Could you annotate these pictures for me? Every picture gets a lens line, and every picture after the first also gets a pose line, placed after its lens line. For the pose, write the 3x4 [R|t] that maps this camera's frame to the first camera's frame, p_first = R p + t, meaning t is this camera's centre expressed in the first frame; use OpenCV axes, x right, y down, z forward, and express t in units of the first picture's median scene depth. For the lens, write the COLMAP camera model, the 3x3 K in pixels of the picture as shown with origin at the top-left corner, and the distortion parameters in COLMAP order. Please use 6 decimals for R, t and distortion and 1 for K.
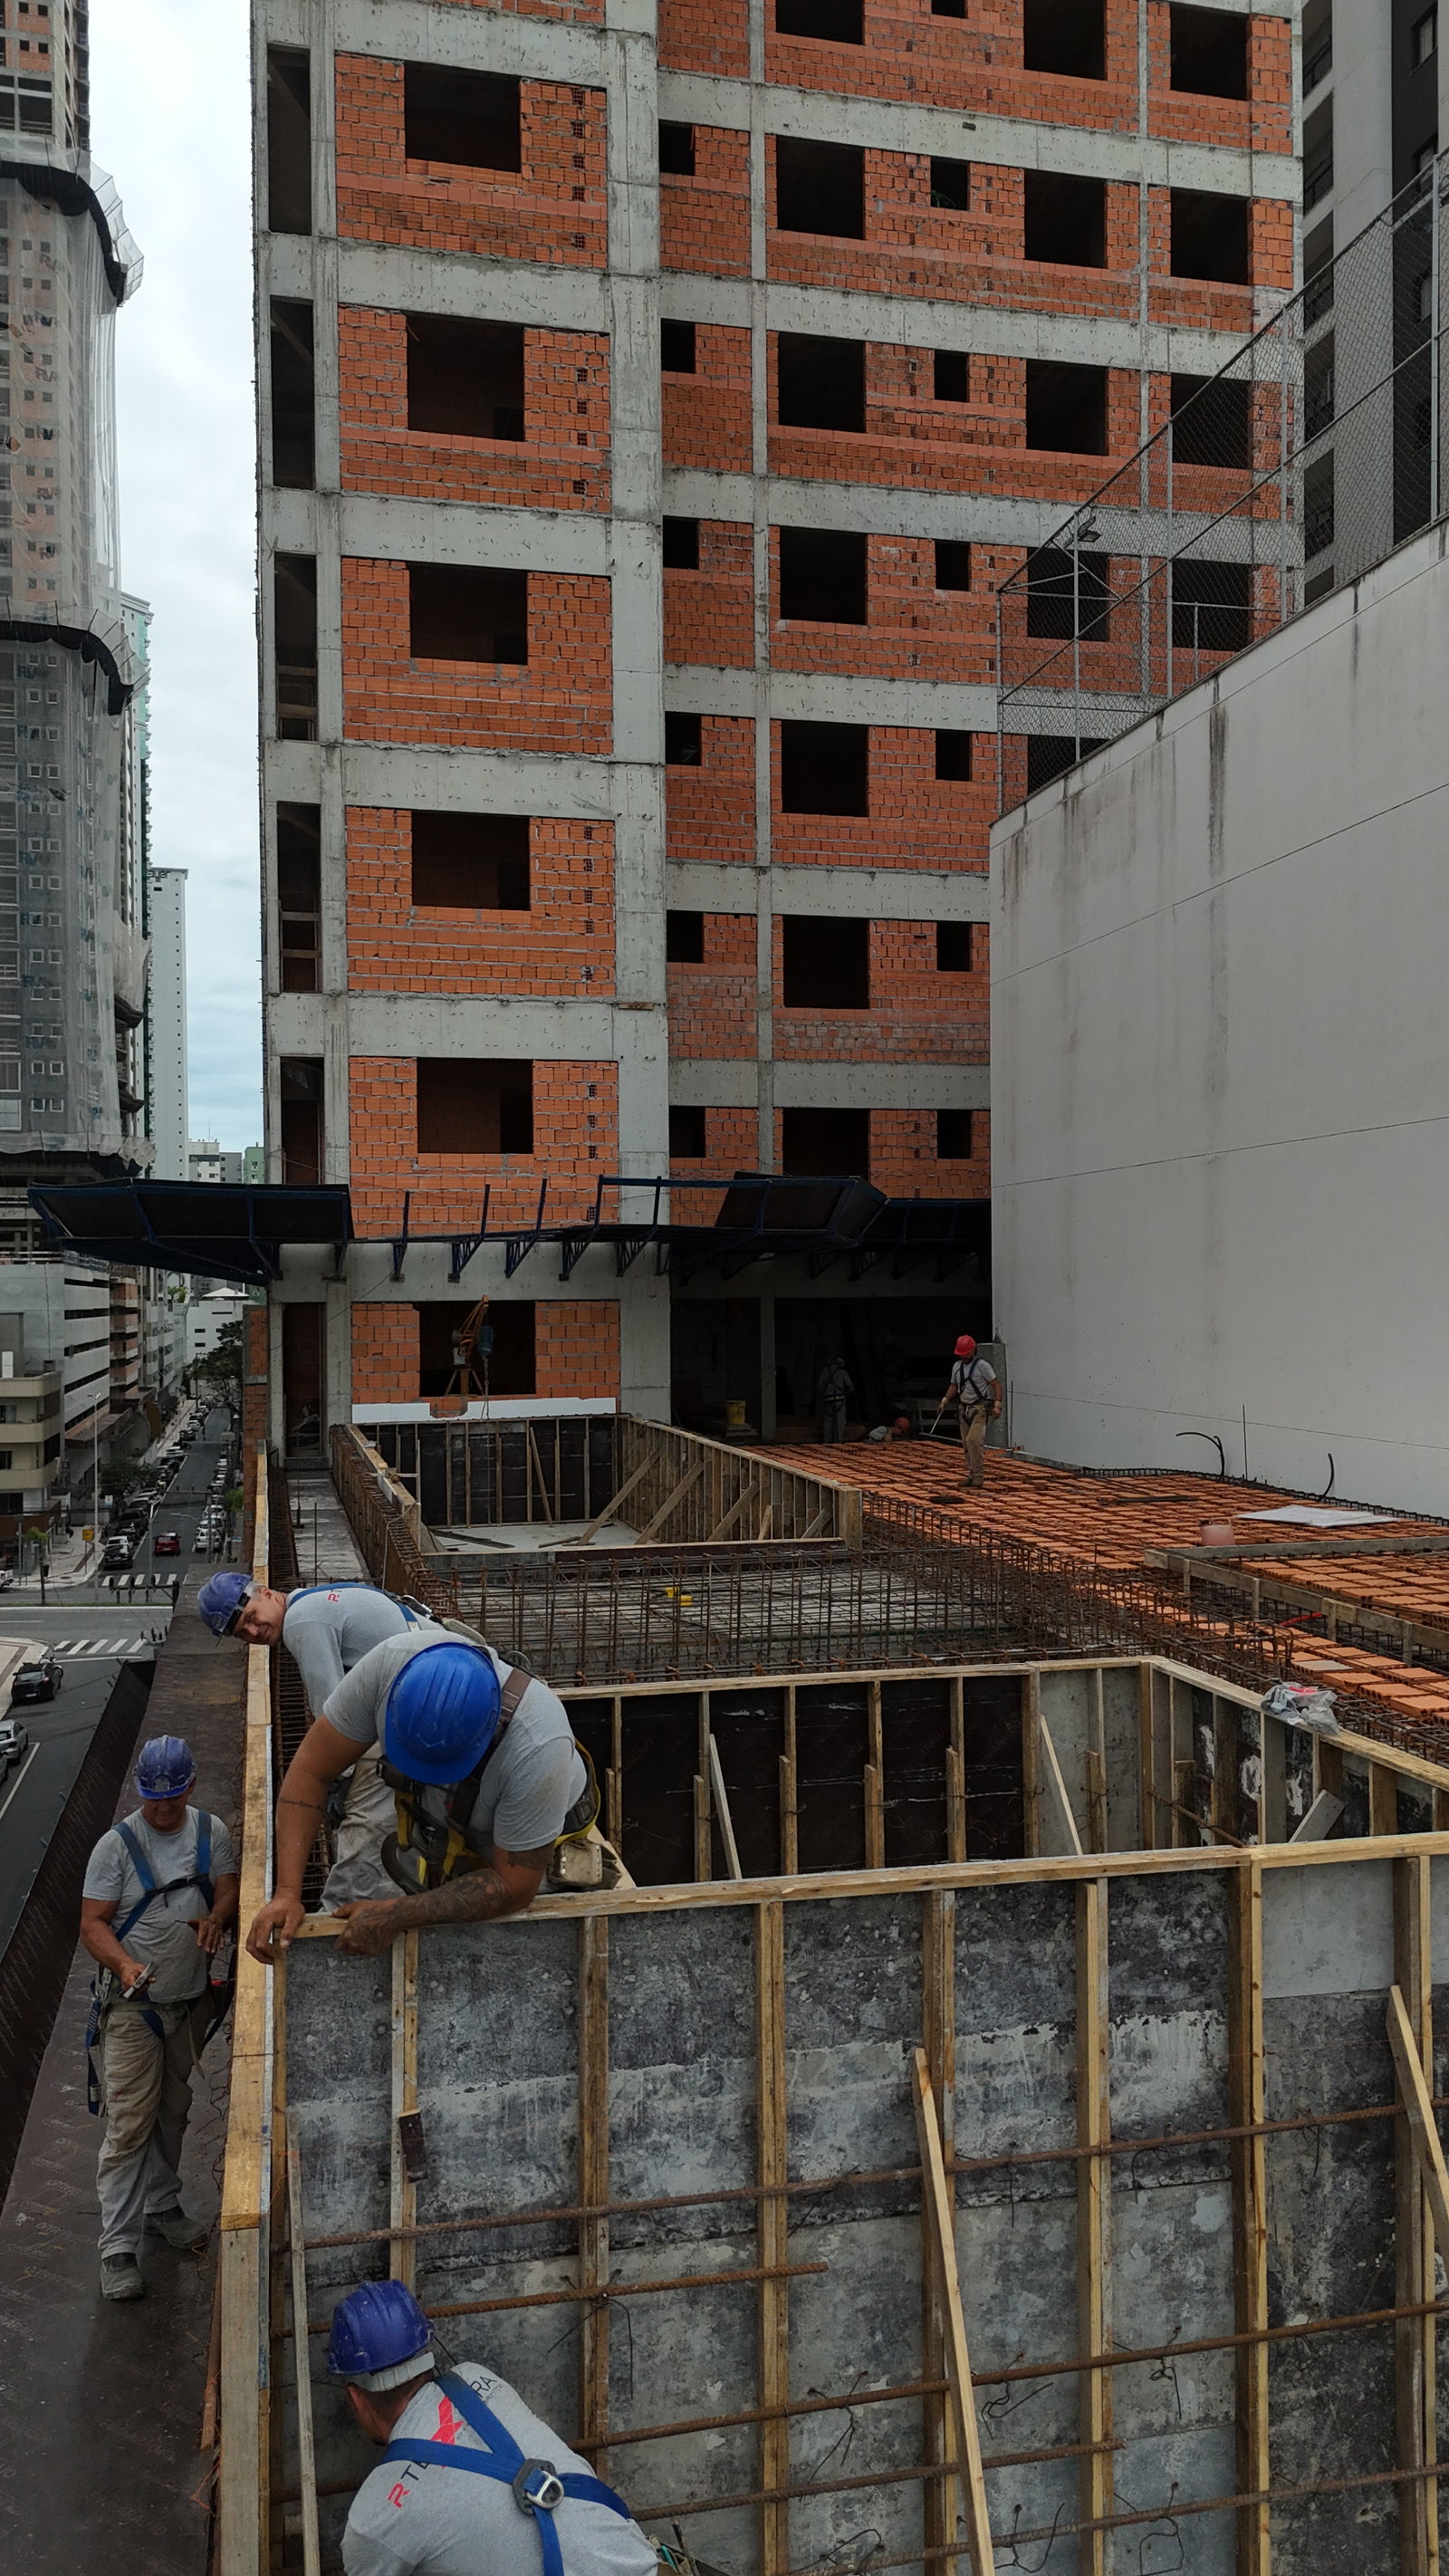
lens RADIAL K [[1948.4, 0, 716.5], [0, 1948.4, 1297.4], [0, 0, 1]] dist [0.055727, -0.038617]
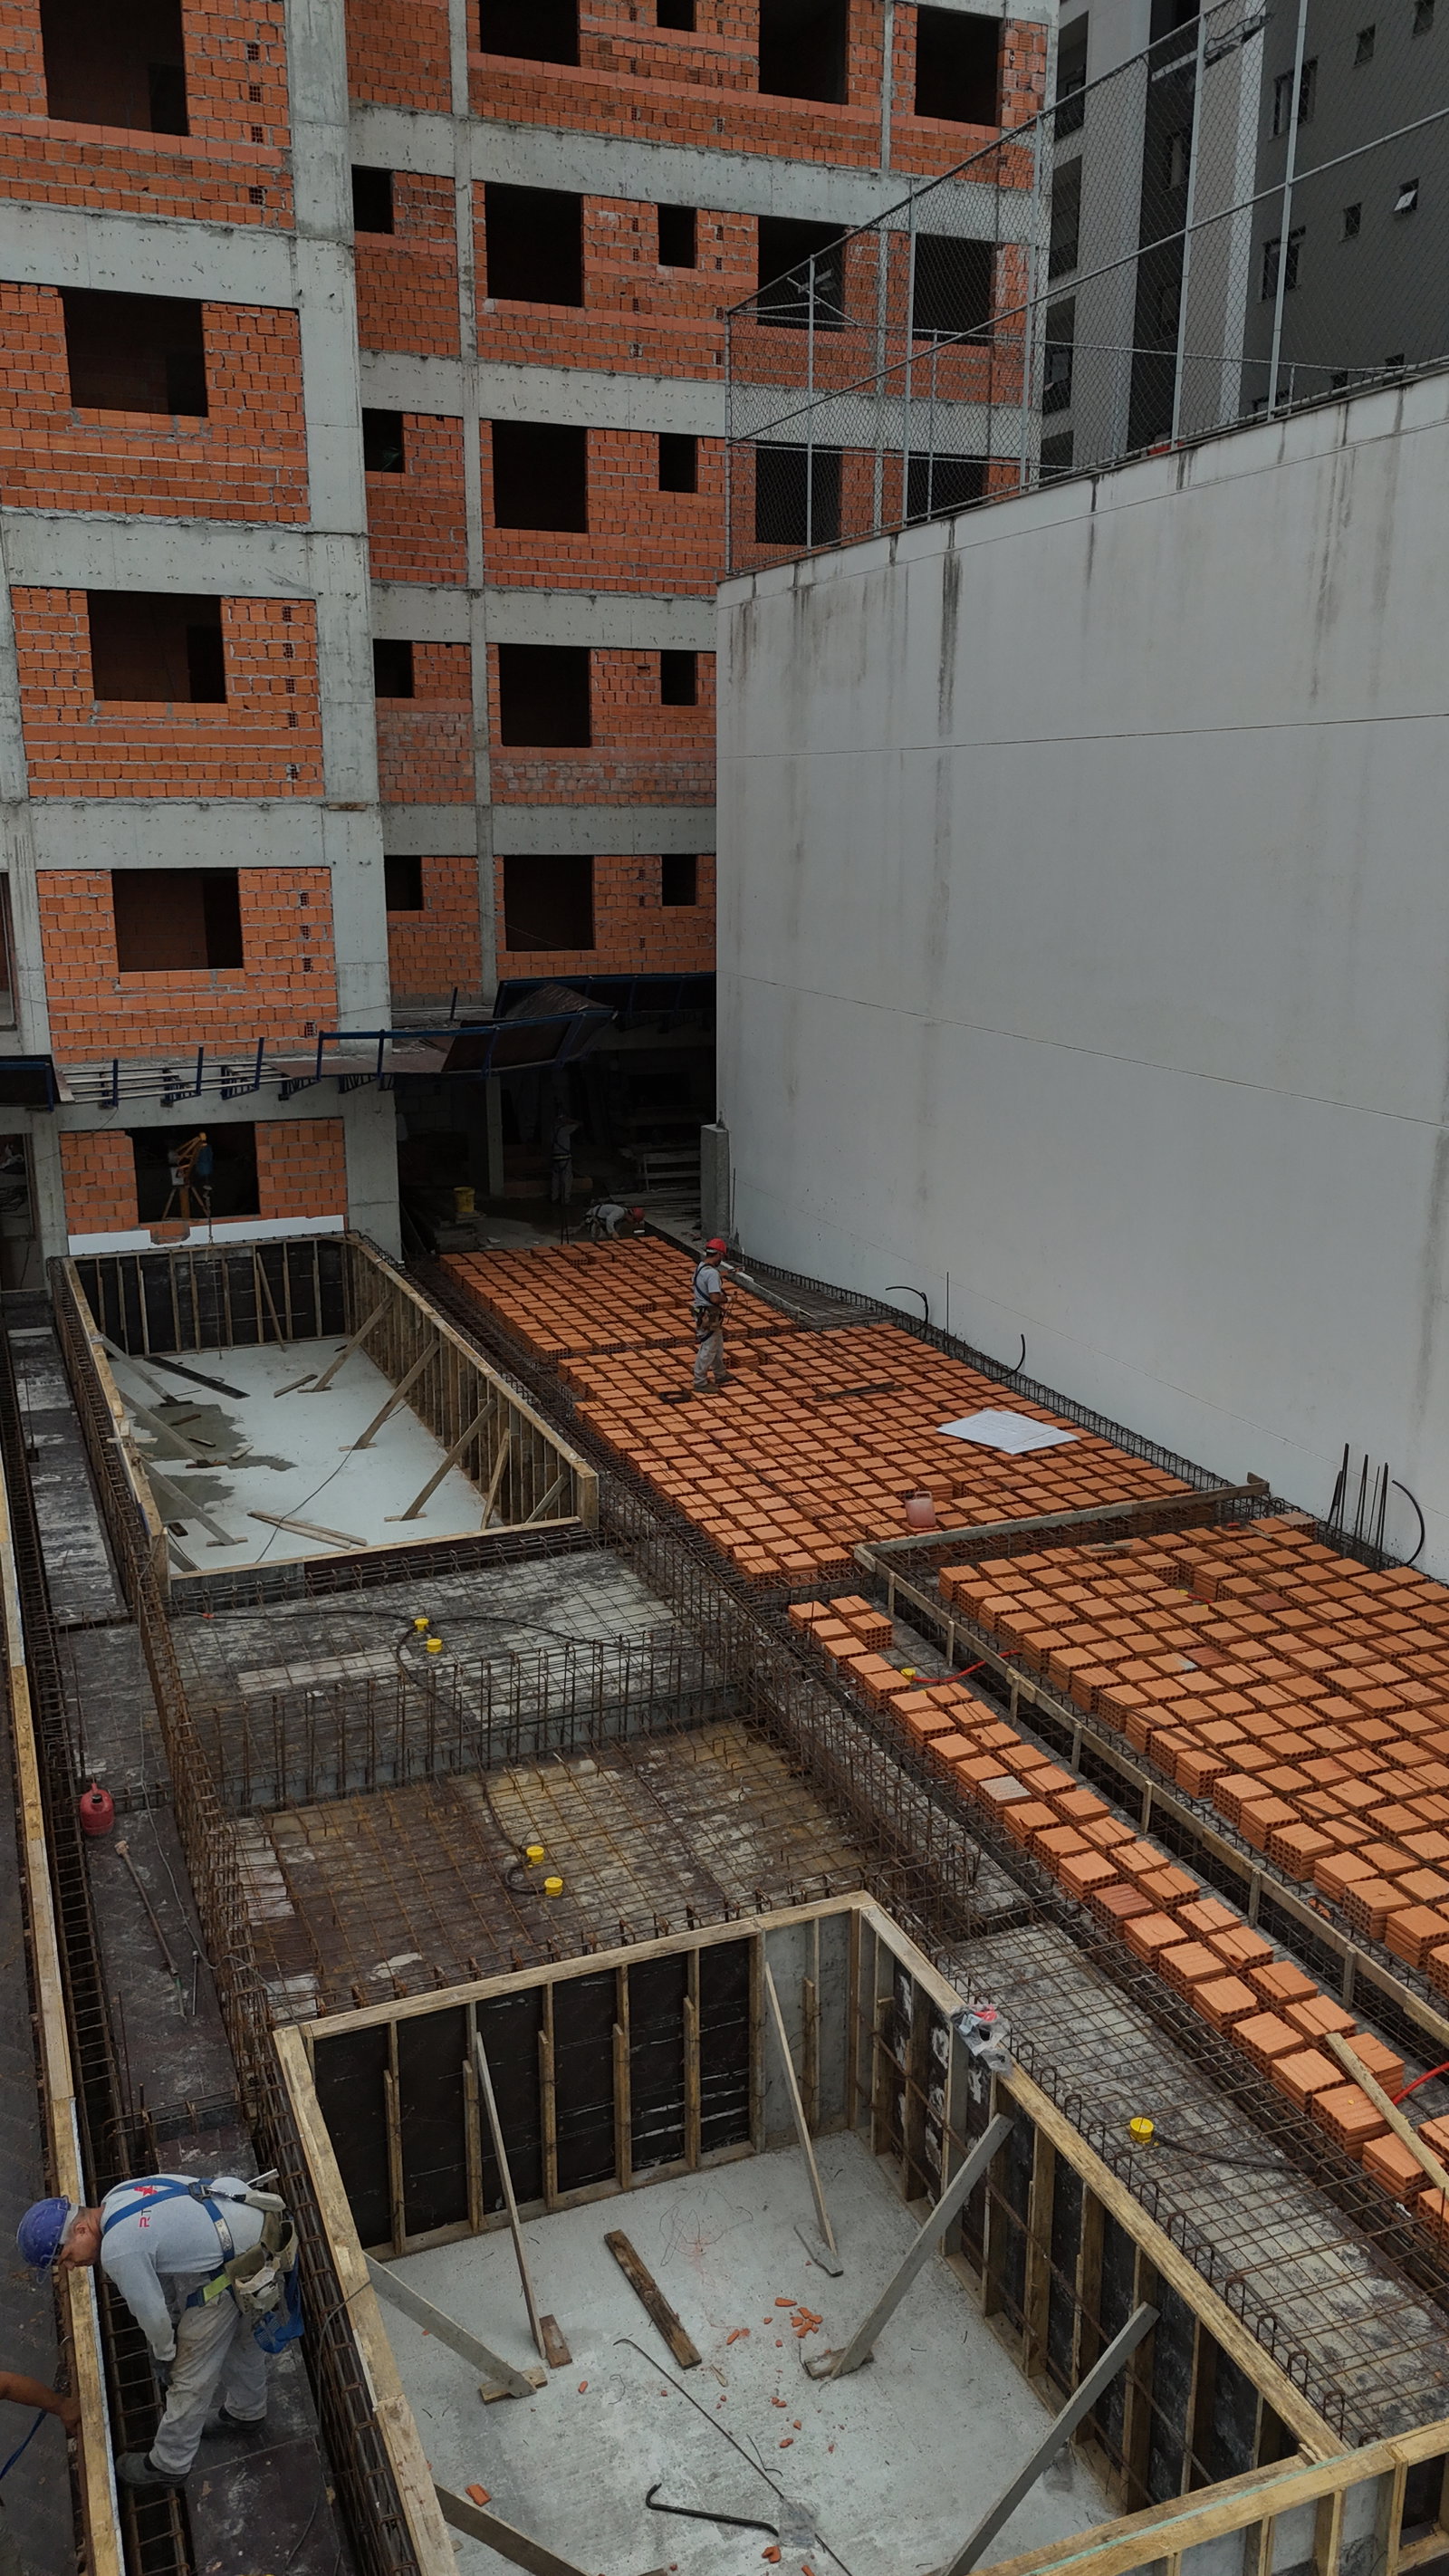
lens RADIAL K [[1948.4, 0, 721.3], [0, 1948.4, 1306.3], [0, 0, 1]] dist [0.055727, -0.038617]
pose [[0.989710, -0.026687, 0.140578, -0.001527], [-0.008204, 0.970254, 0.241950, -0.148532], [-0.142853, -0.240614, 0.960051, 0.001007]]
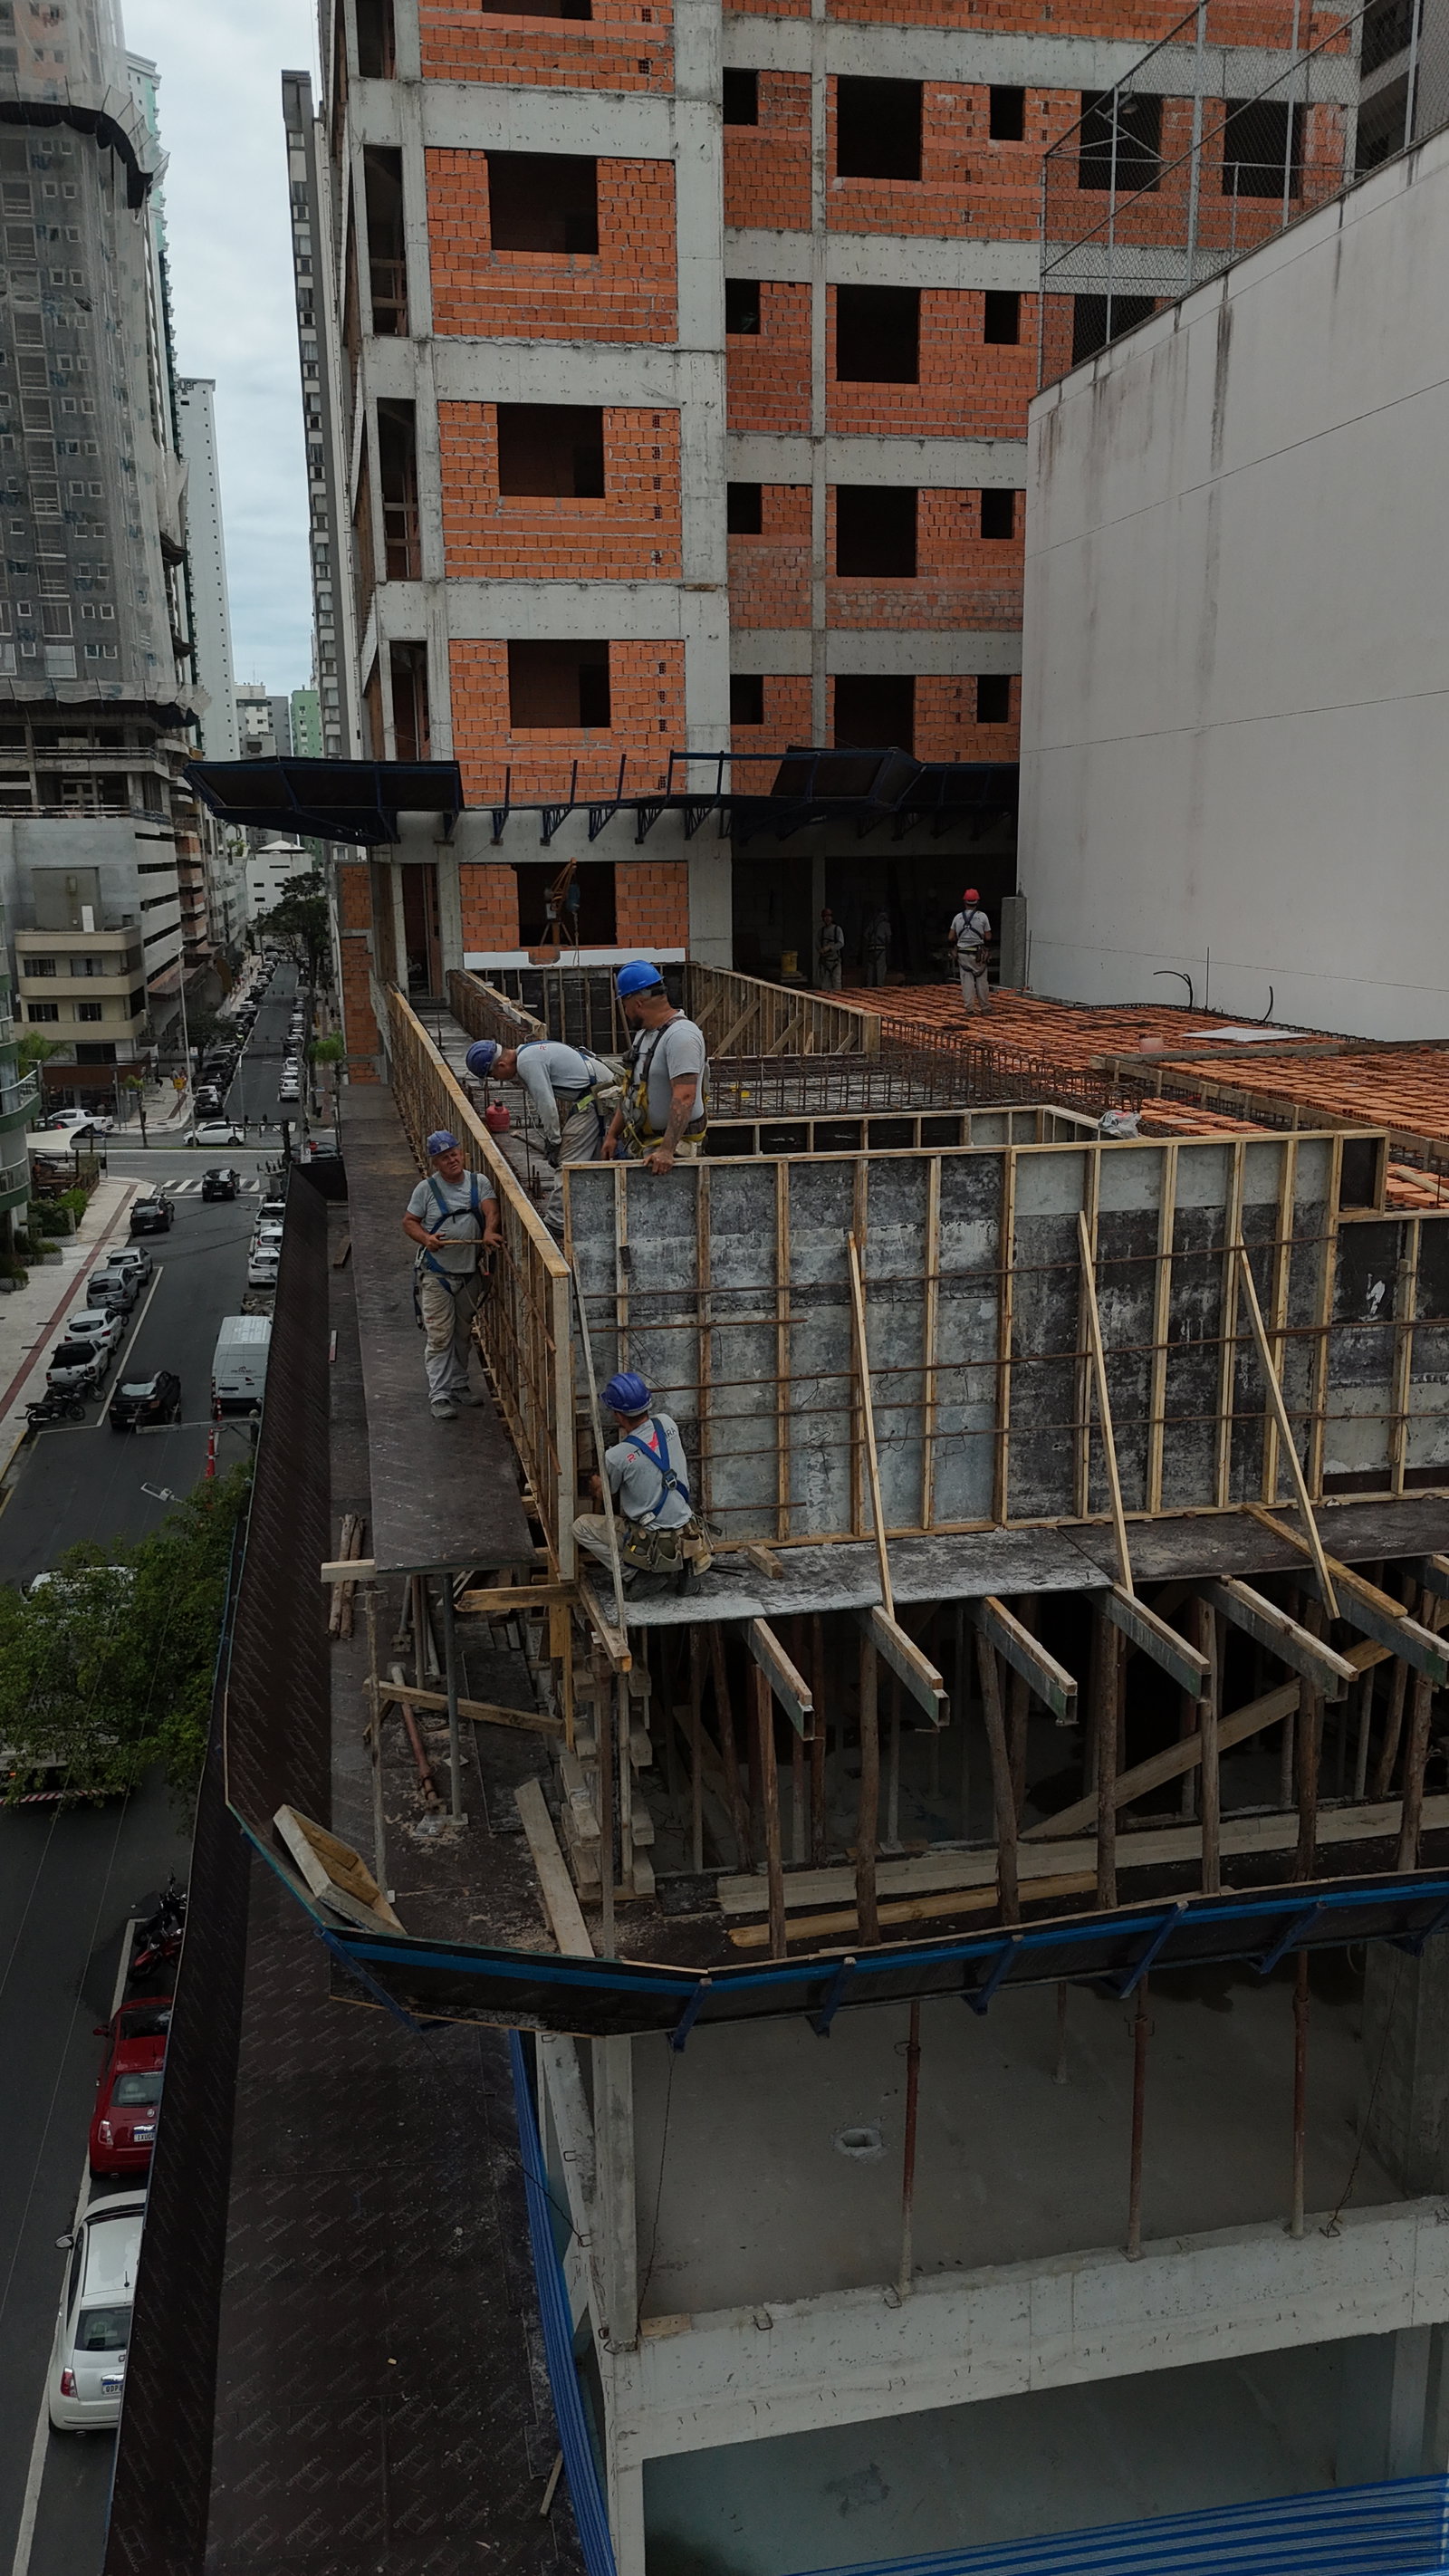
lens RADIAL K [[1948.4, 0, 717.5], [0, 1948.4, 1294.0], [0, 0, 1]] dist [0.055727, -0.038617]
pose [[0.999535, 0.002015, -0.030423, 0.003383], [0.004797, 0.974993, 0.222186, -0.005187], [0.030110, -0.222228, 0.974530, -0.185992]]
